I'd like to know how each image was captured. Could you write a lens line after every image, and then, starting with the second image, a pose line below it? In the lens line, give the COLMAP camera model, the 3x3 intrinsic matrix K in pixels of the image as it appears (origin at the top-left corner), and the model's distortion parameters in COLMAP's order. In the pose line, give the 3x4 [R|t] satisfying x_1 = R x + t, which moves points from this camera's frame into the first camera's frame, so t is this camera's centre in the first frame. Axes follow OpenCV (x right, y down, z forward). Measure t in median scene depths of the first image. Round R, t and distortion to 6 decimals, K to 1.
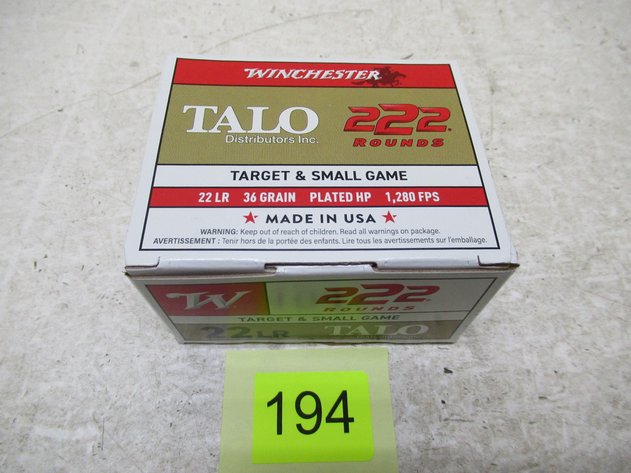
lens RADIAL K [[478.1, 0, 312.2], [0, 478.1, 234.4], [0, 0, 1]] dist [-0.005231, 0.001454]
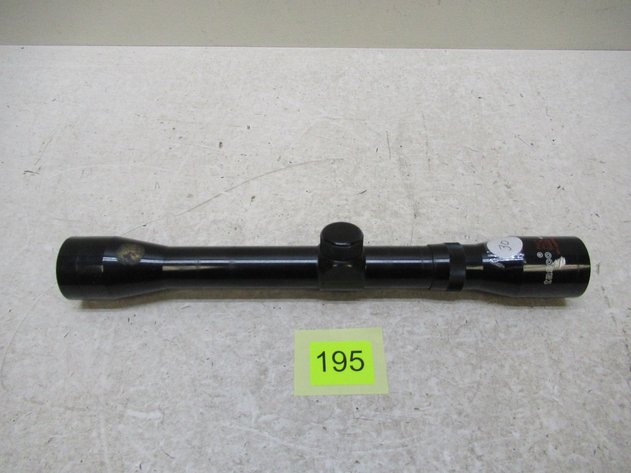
lens RADIAL K [[478.1, 0, 316.8], [0, 478.1, 235.2], [0, 0, 1]] dist [-0.005231, 0.001454]
pose [[0.998162, 0.021183, -0.056785, 0.171528], [-0.028423, 0.991122, -0.129884, -0.032163], [0.053530, 0.131259, 0.989902, -0.639342]]
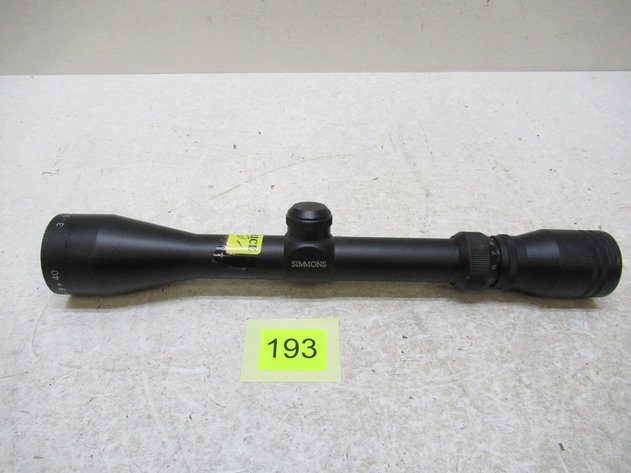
lens RADIAL K [[478.1, 0, 318.4], [0, 478.1, 239.3], [0, 0, 1]] dist [-0.005231, 0.001454]
pose [[0.999336, -0.031228, 0.018784, -0.041182], [0.035322, 0.956833, -0.288483, 0.360185], [-0.008965, 0.288955, 0.957301, -0.628425]]
